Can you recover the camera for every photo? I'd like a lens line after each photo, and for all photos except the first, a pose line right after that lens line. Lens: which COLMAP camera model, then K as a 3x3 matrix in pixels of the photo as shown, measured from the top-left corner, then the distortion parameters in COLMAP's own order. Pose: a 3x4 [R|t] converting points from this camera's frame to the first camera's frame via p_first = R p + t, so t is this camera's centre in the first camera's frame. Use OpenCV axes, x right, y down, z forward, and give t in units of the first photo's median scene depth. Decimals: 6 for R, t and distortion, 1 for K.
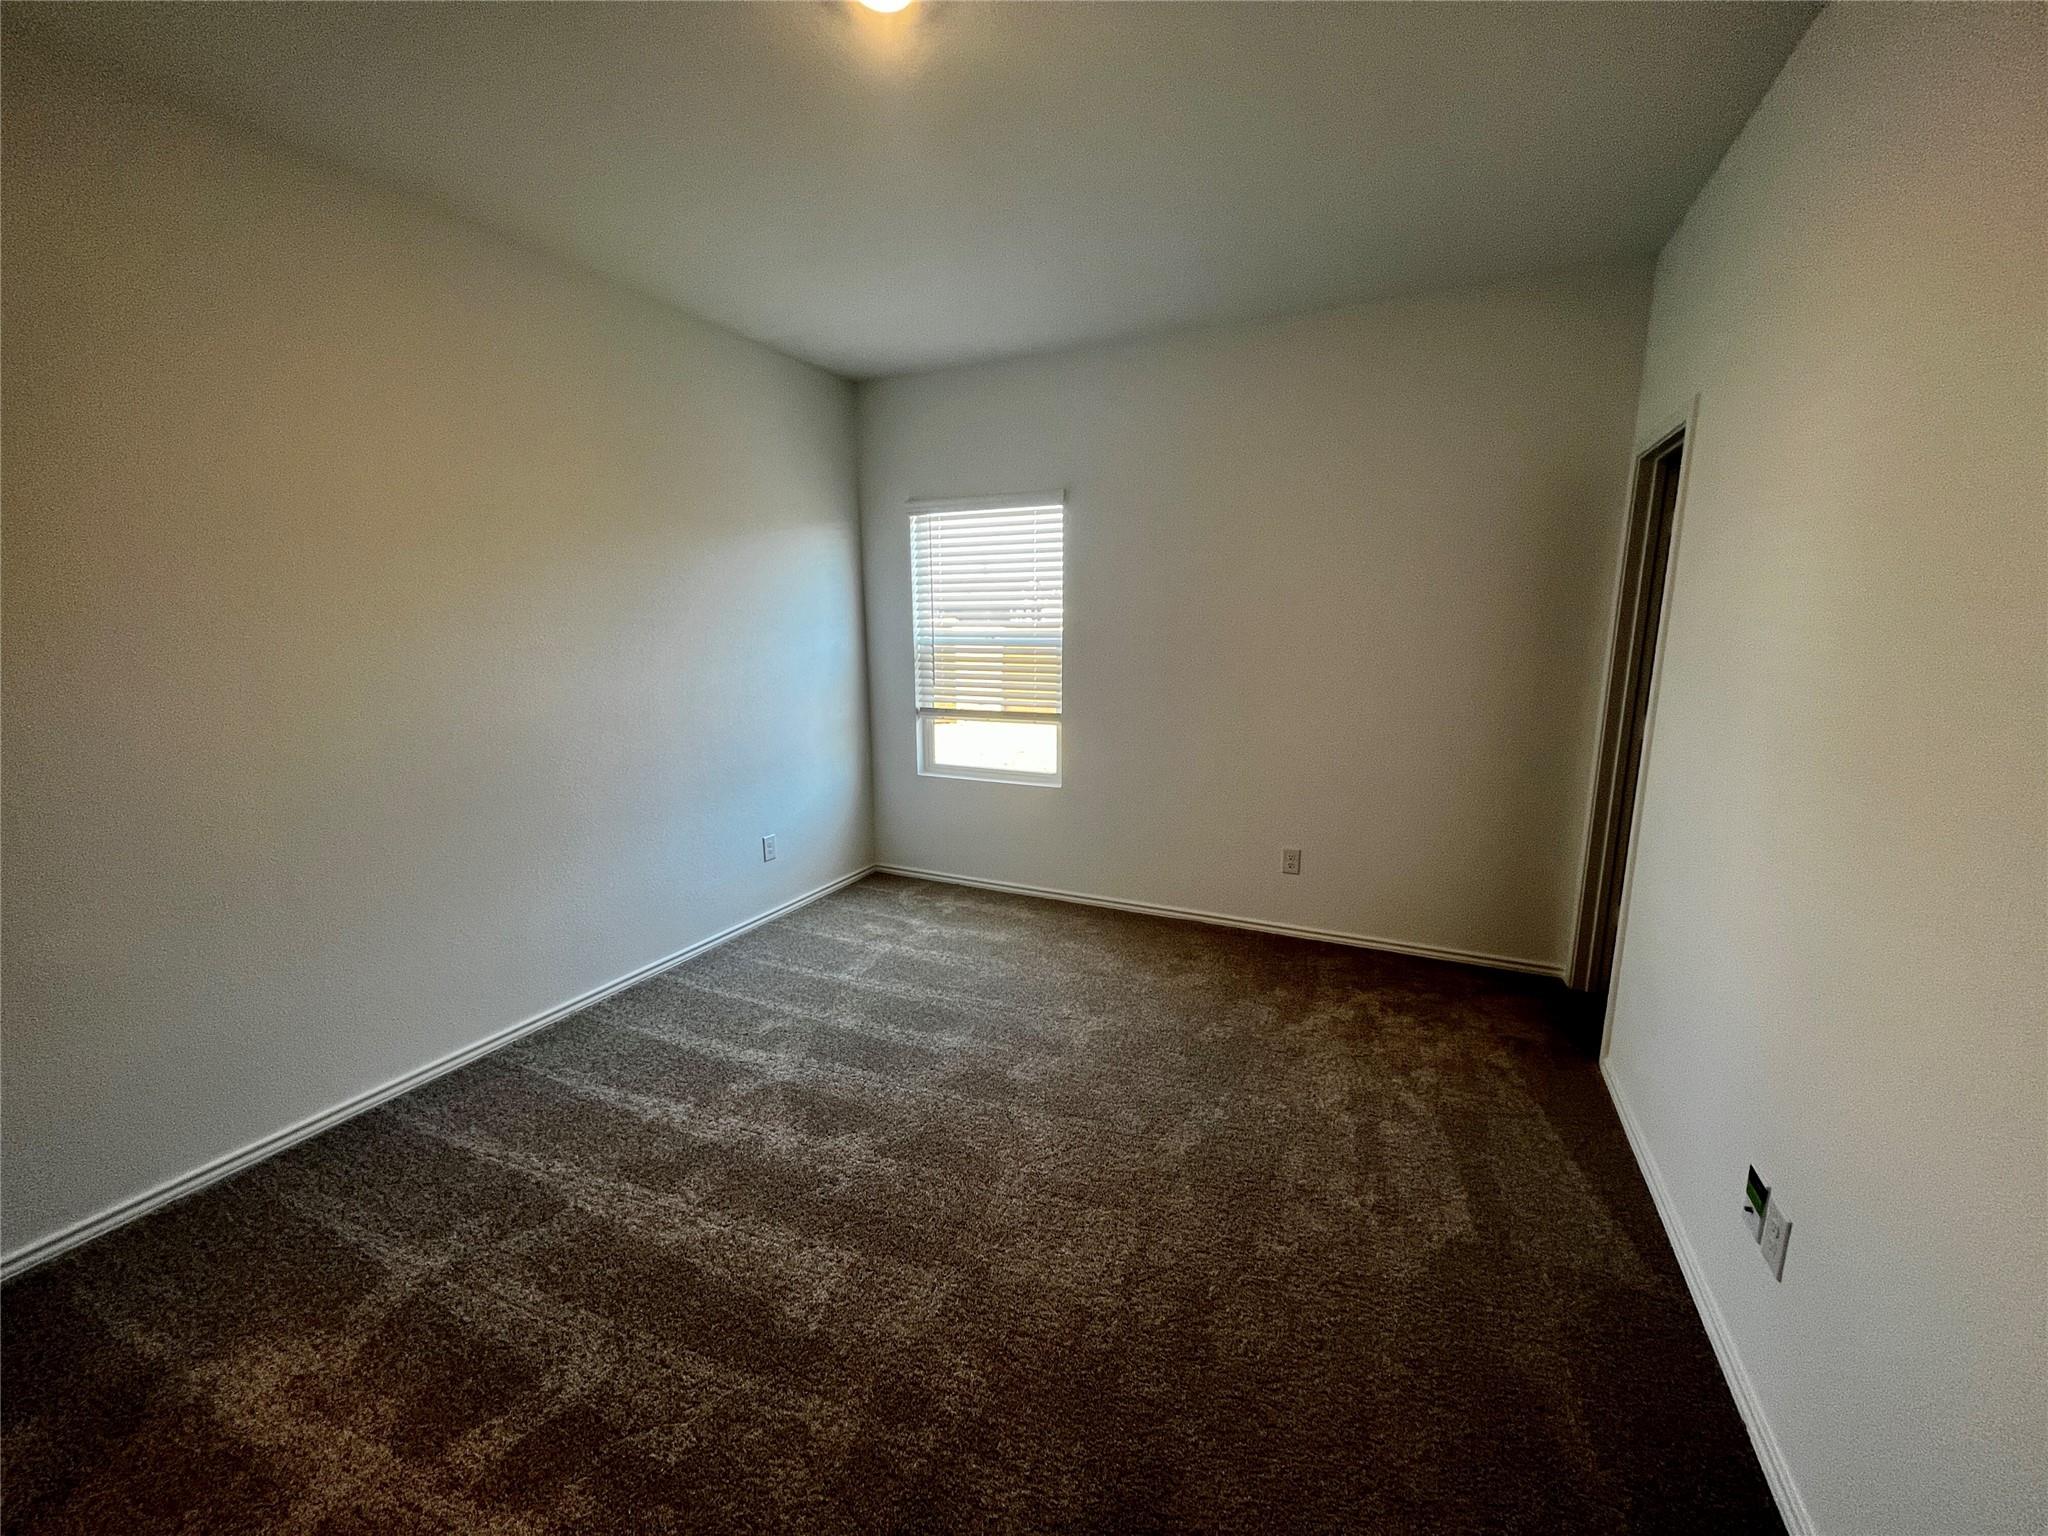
lens RADIAL K [[805.8, 0, 1024.0], [0, 805.8, 768.0], [0, 0, 1]] dist [-0.001251, 0.000384]
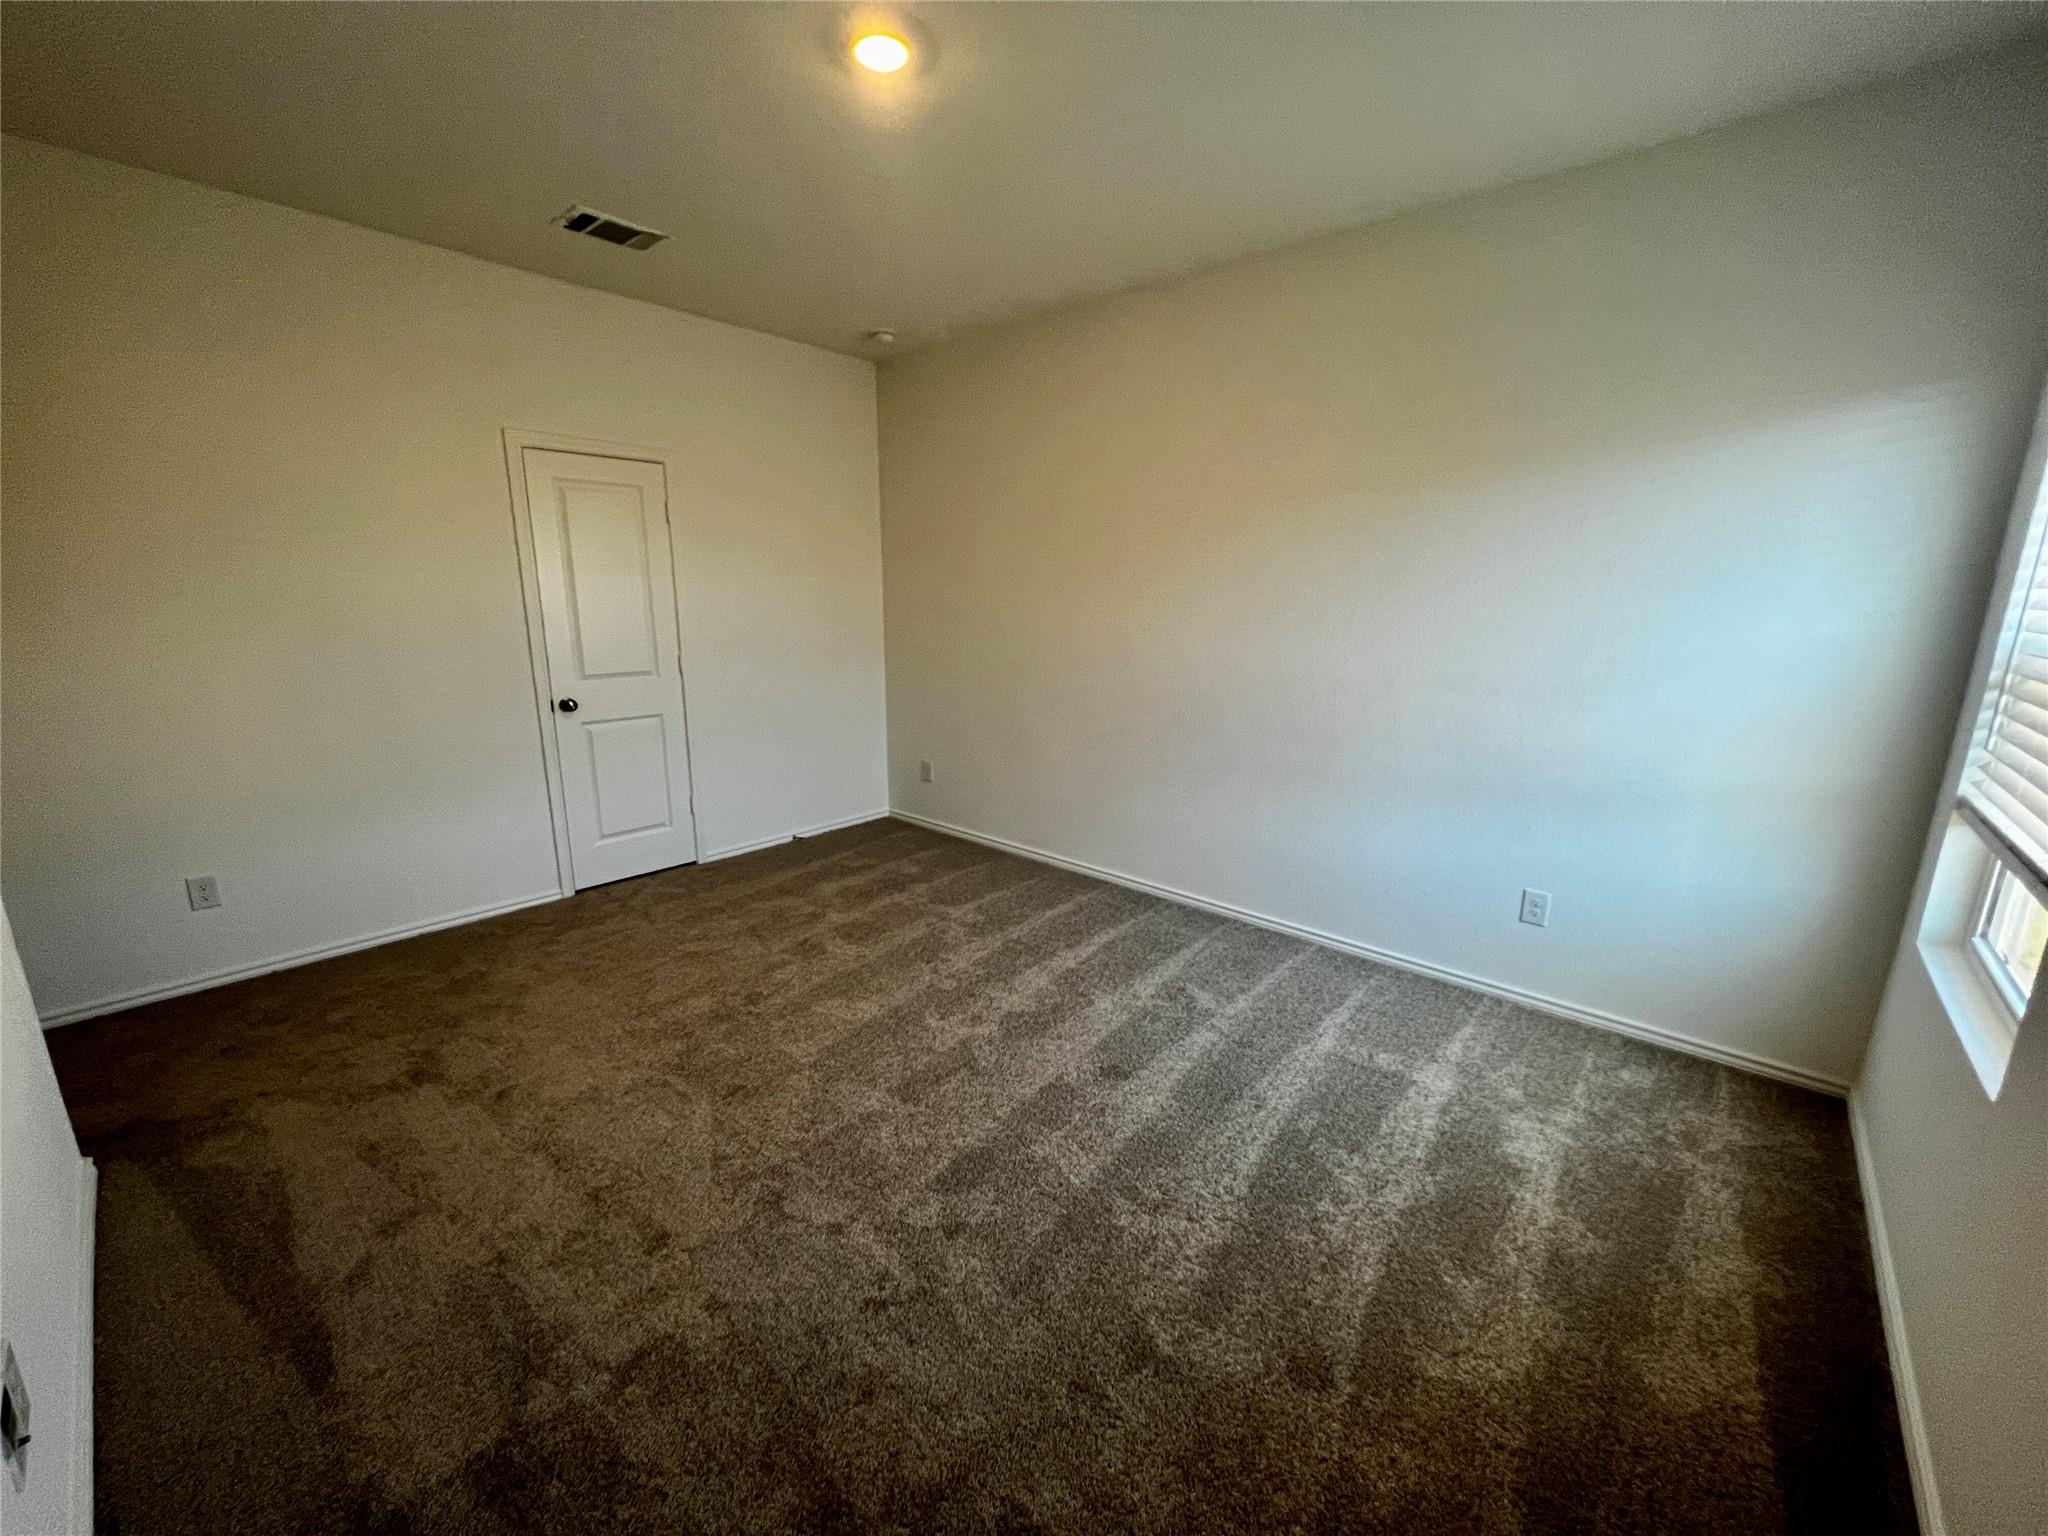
lens RADIAL K [[805.8, 0, 1024.0], [0, 805.8, 768.0], [0, 0, 1]] dist [-0.001251, 0.000384]
pose [[-0.275313, 0.202511, -0.939783, 0.644922], [-0.187356, 0.947514, 0.259064, -0.168122], [0.942921, 0.247398, -0.222922, 0.989971]]
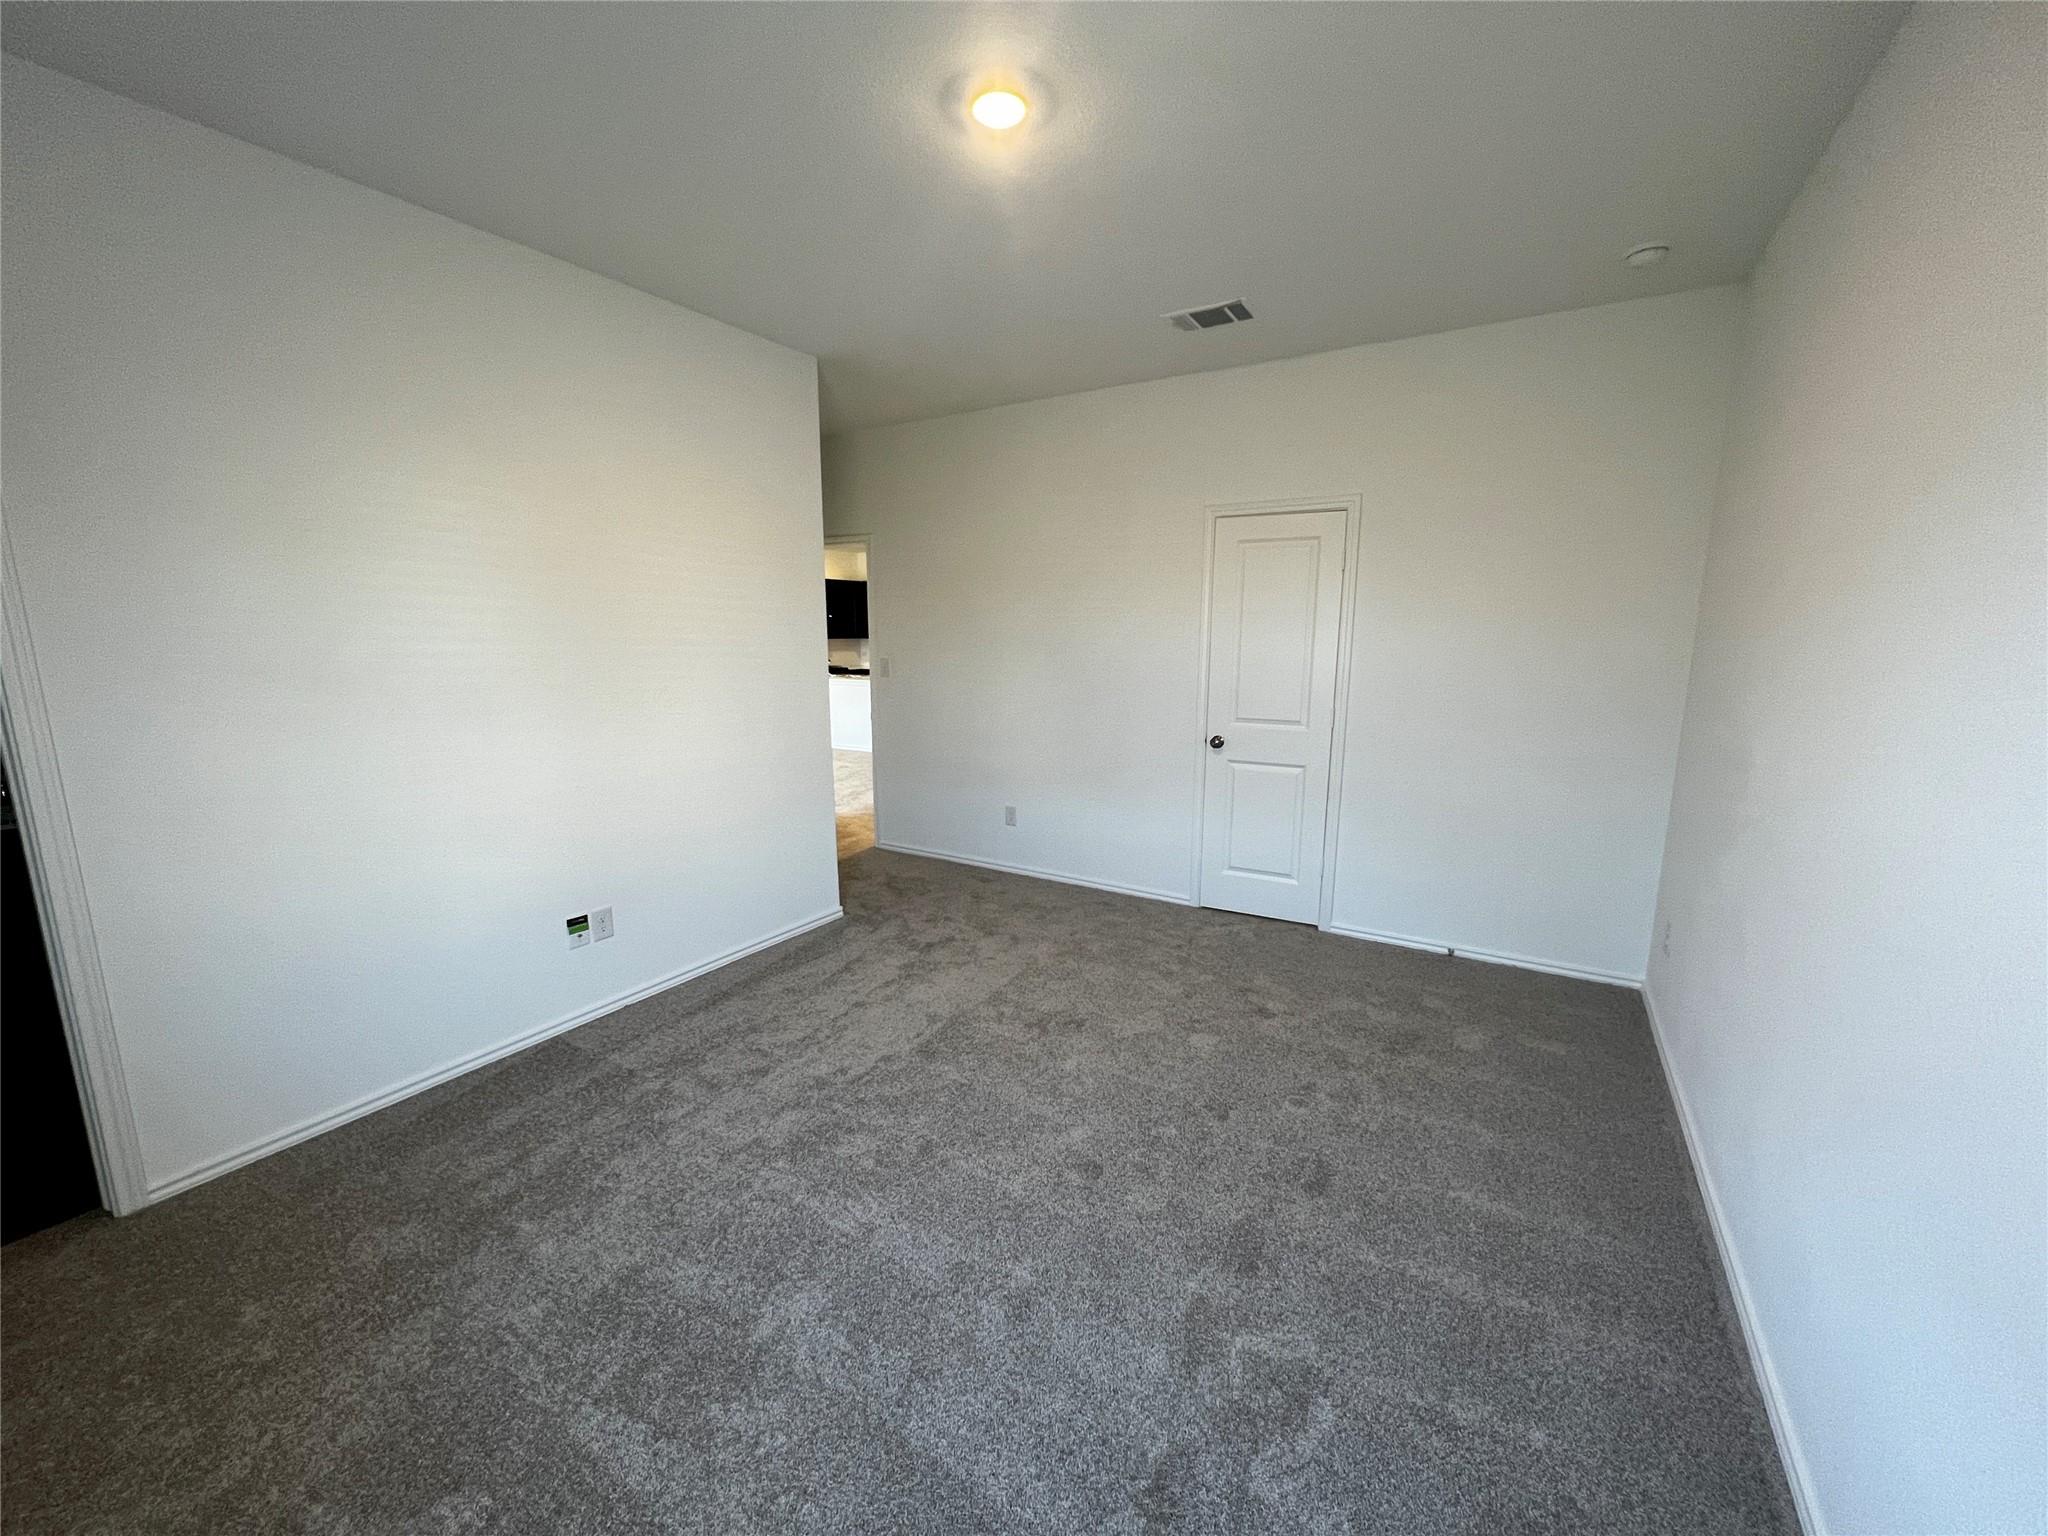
lens RADIAL K [[805.8, 0, 1024.0], [0, 805.8, 768.0], [0, 0, 1]] dist [-0.001251, 0.000384]
pose [[-0.995235, -0.023848, 0.094541, -0.196189], [0.010504, 0.937760, 0.347124, -0.256977], [-0.096935, 0.346463, -0.933042, 1.402131]]
